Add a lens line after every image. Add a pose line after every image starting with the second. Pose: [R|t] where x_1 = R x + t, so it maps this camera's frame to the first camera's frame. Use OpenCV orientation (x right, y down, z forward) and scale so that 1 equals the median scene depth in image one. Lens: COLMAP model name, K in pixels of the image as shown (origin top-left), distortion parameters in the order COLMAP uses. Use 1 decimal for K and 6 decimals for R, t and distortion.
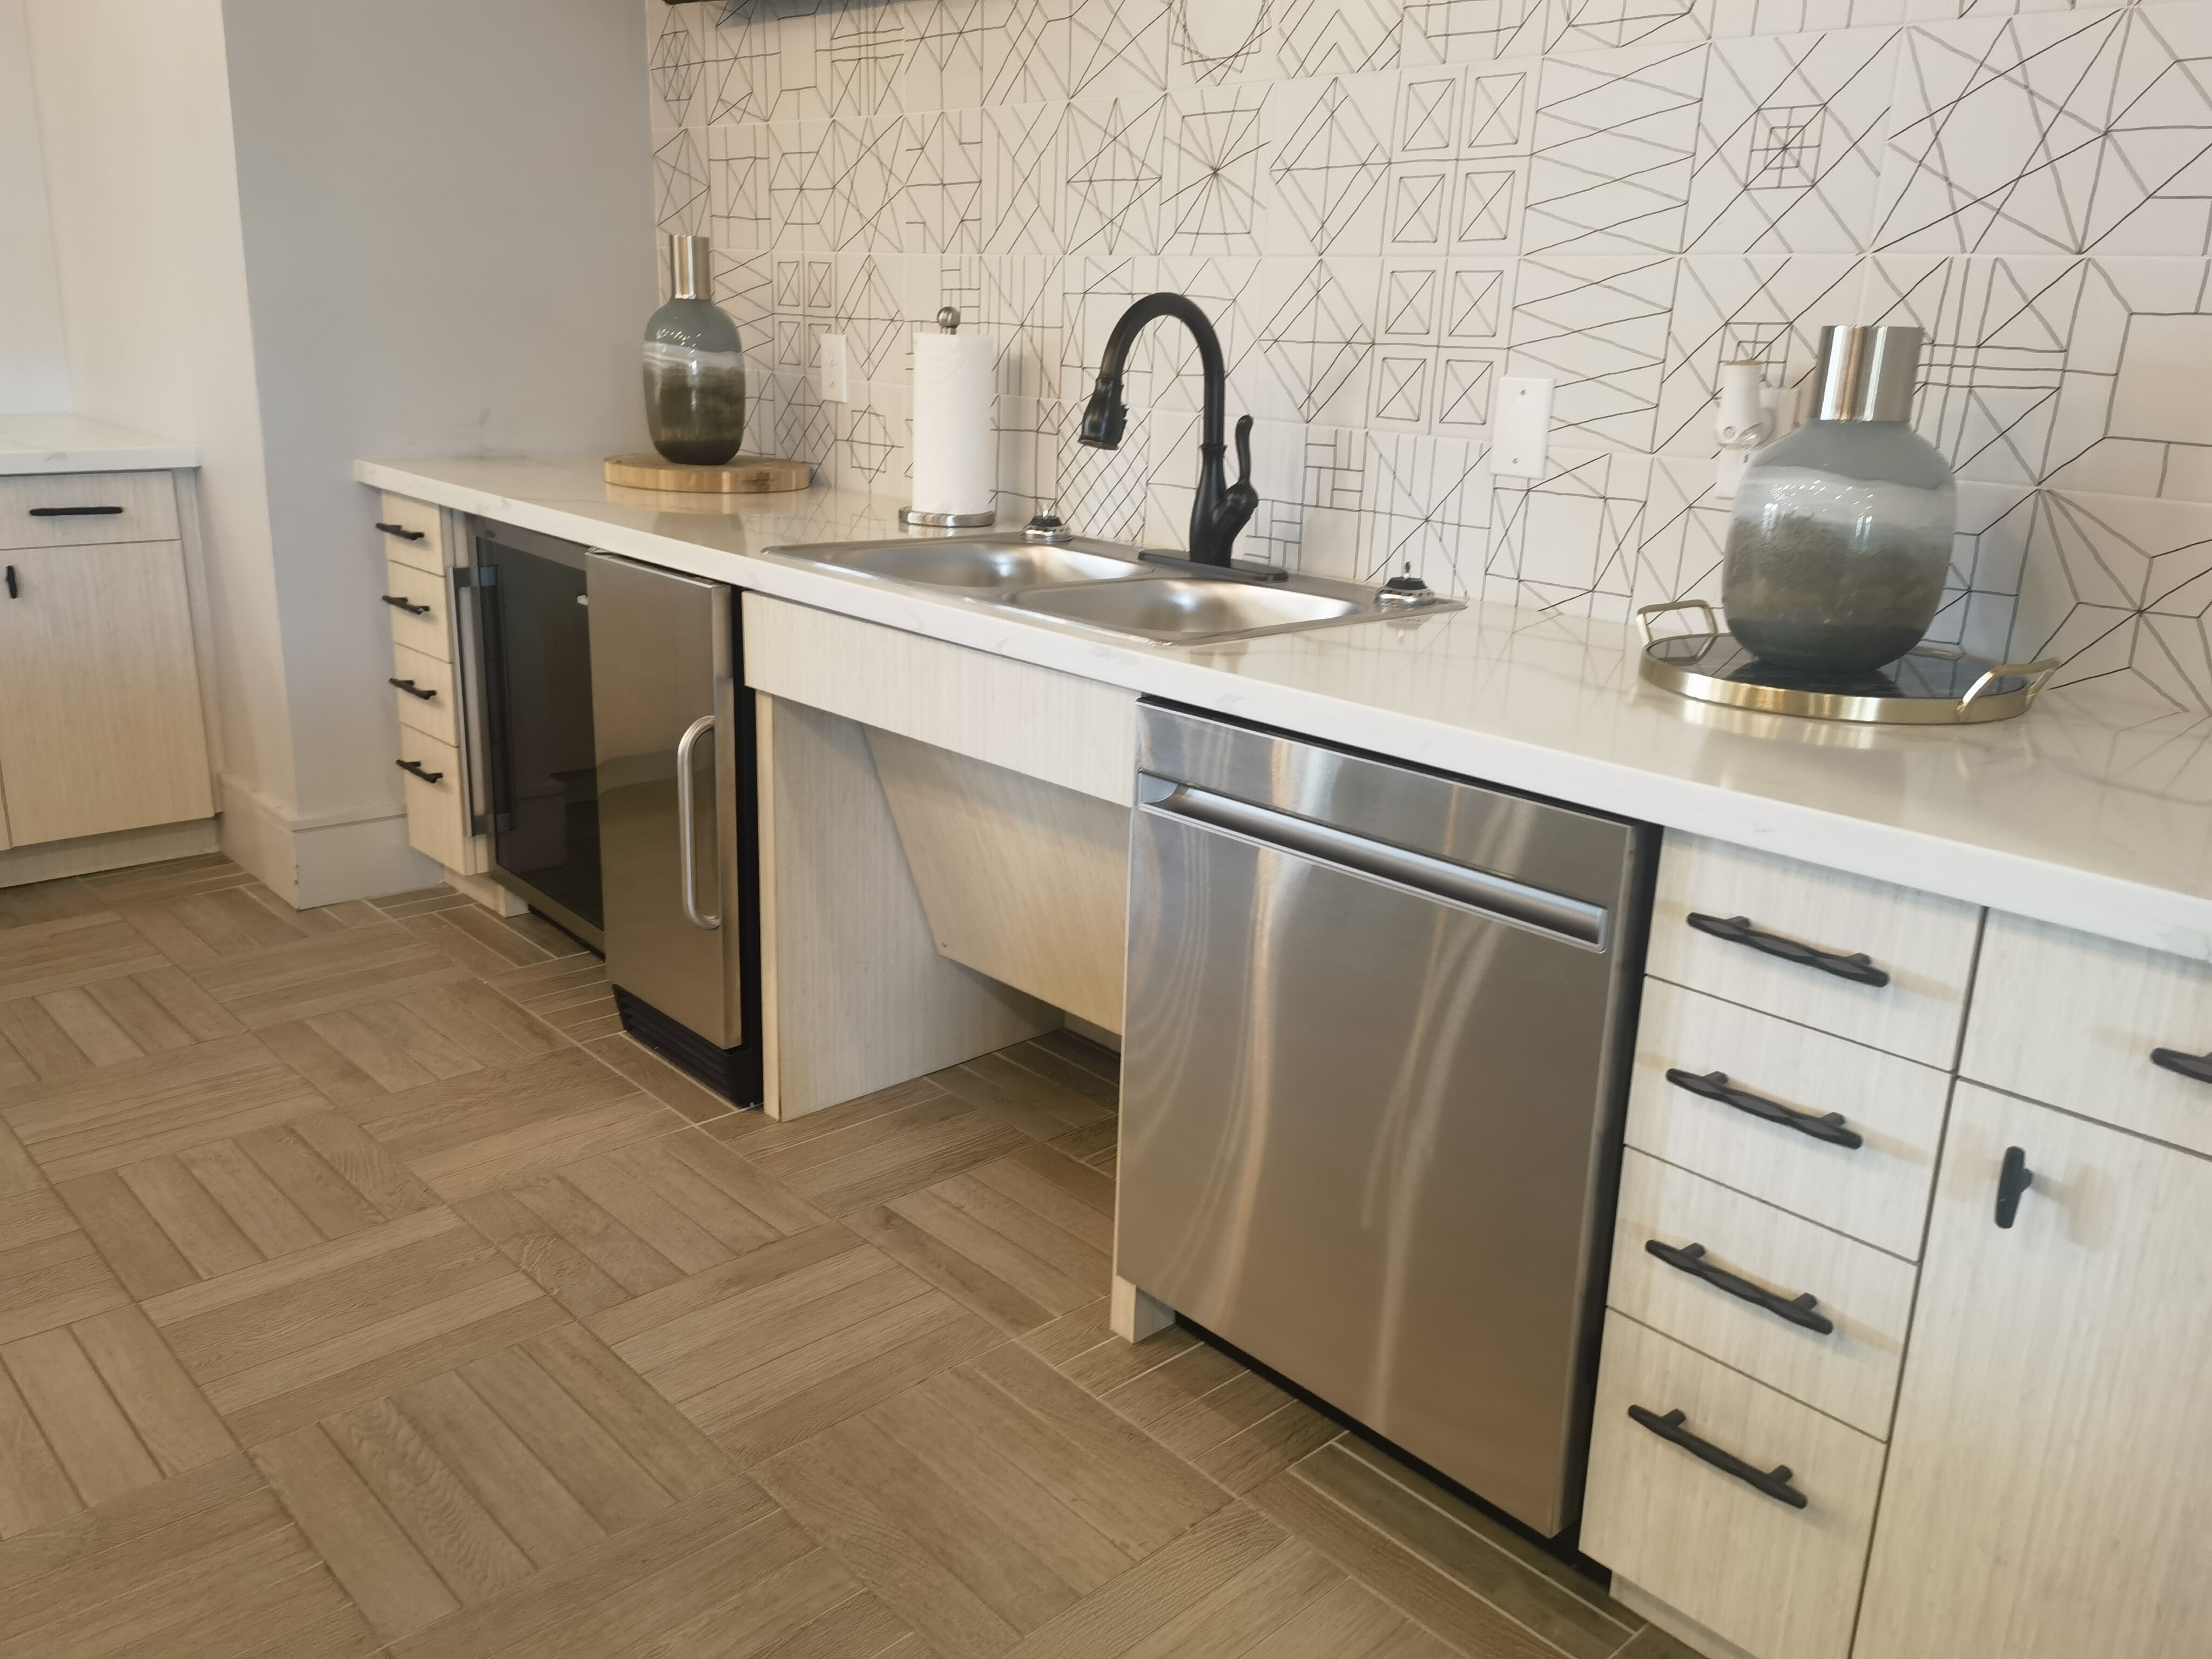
lens RADIAL K [[1695.2, 0, 1095.6], [0, 1695.2, 825.2], [0, 0, 1]] dist [0.079102, -0.027318]
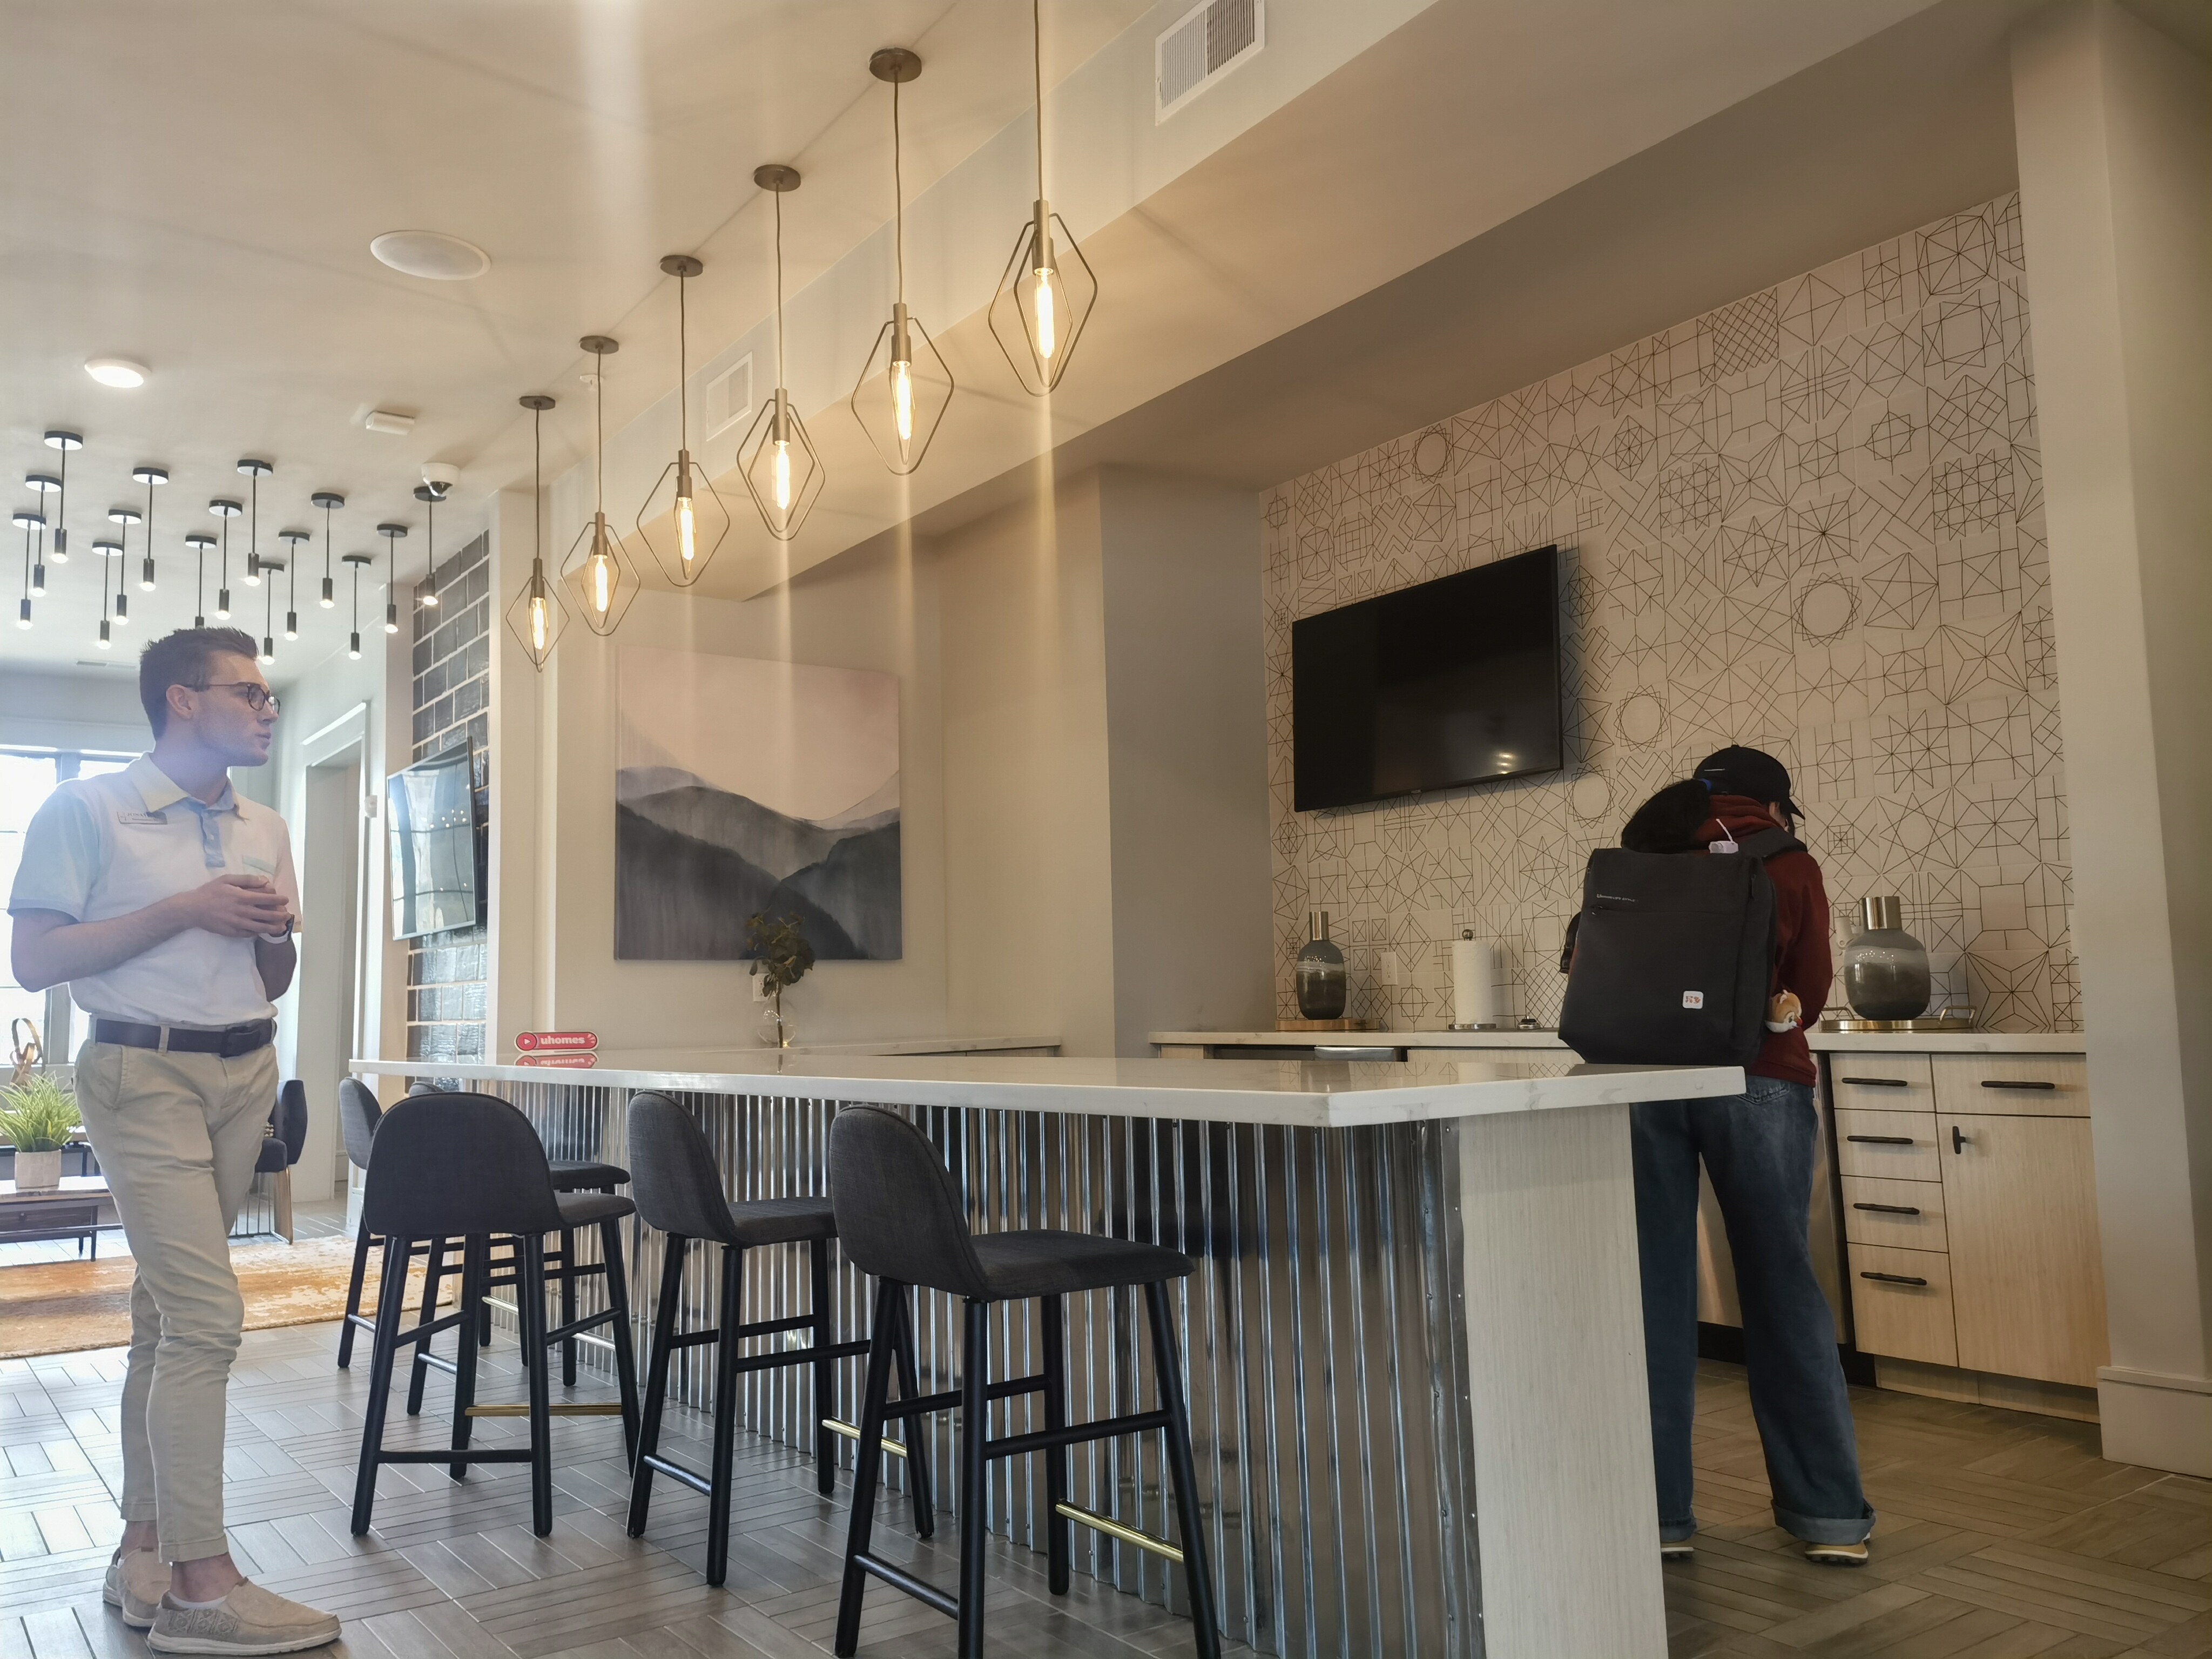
lens RADIAL K [[1695.2, 0, 1095.6], [0, 1695.2, 825.2], [0, 0, 1]] dist [0.079102, -0.027318]
pose [[0.989013, -0.080657, -0.123885, -0.296981], [0.026188, 0.920377, -0.390155, 0.434384], [0.145490, 0.382624, 0.912377, -1.167491]]
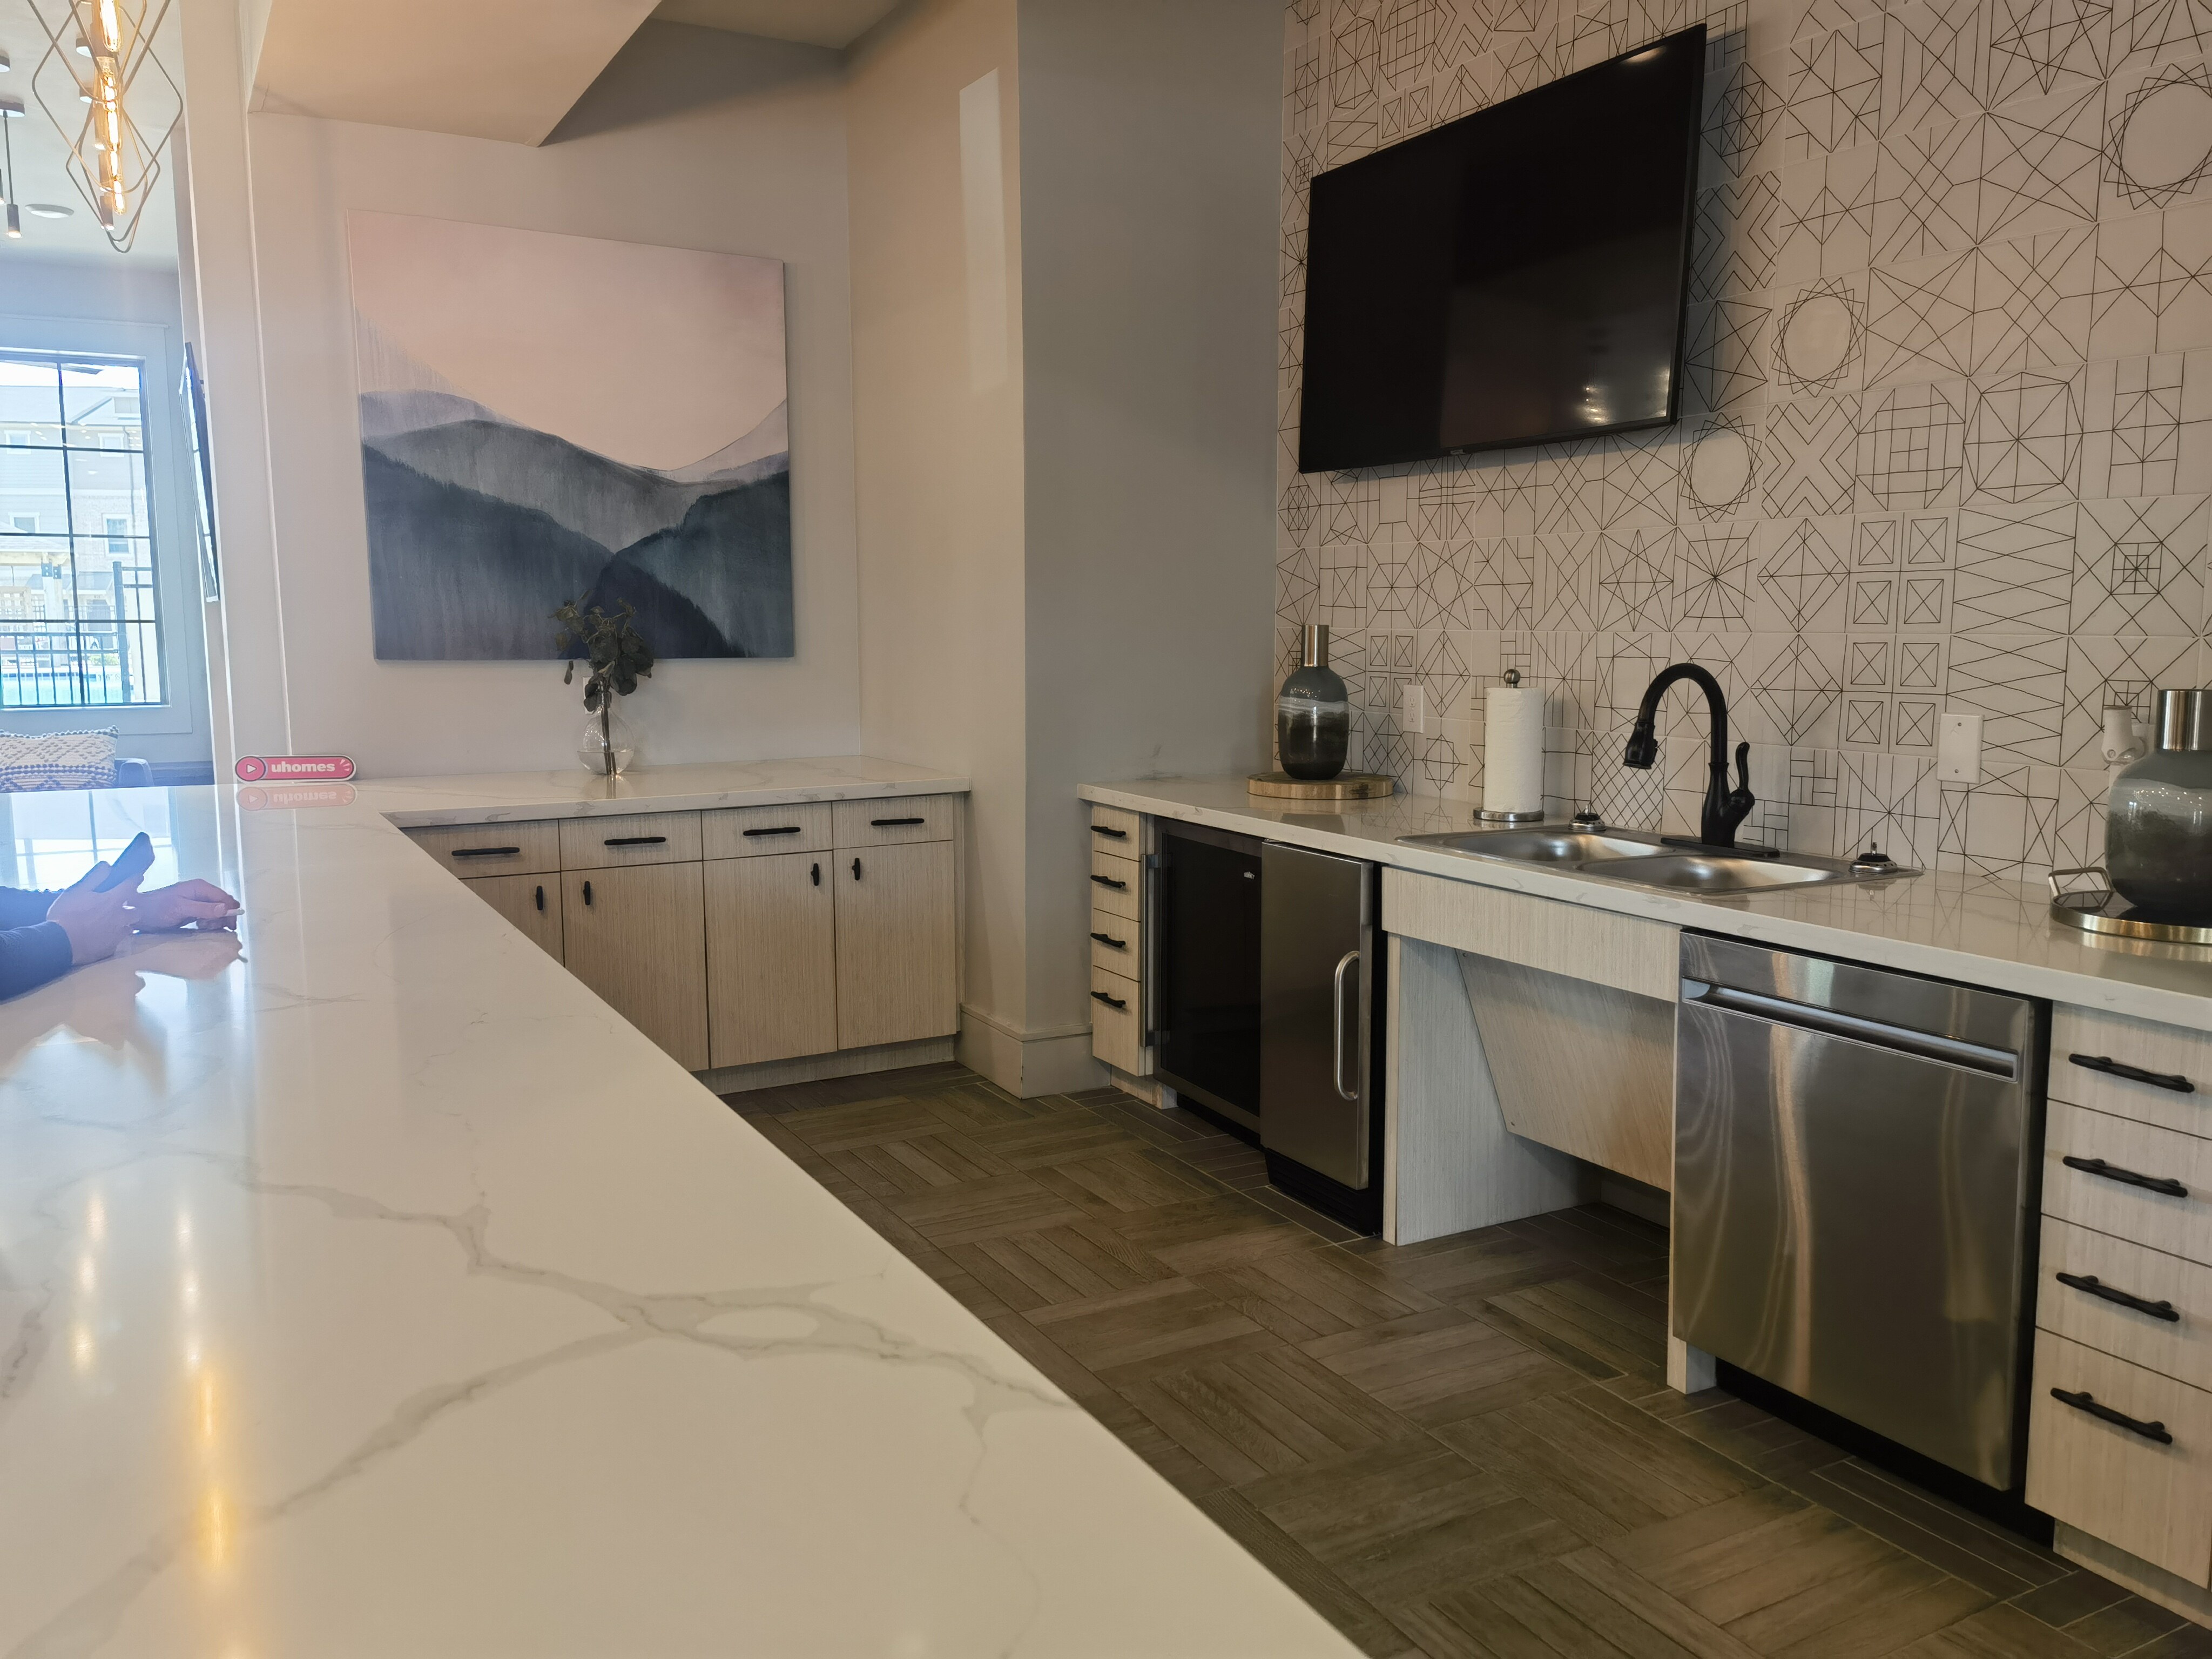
lens RADIAL K [[1695.2, 0, 1095.6], [0, 1695.2, 825.2], [0, 0, 1]] dist [0.079102, -0.027318]
pose [[0.966615, -0.011929, -0.255954, -0.065037], [-0.031665, 0.985698, -0.165523, 0.076126], [0.254268, 0.168101, 0.952413, -0.454692]]
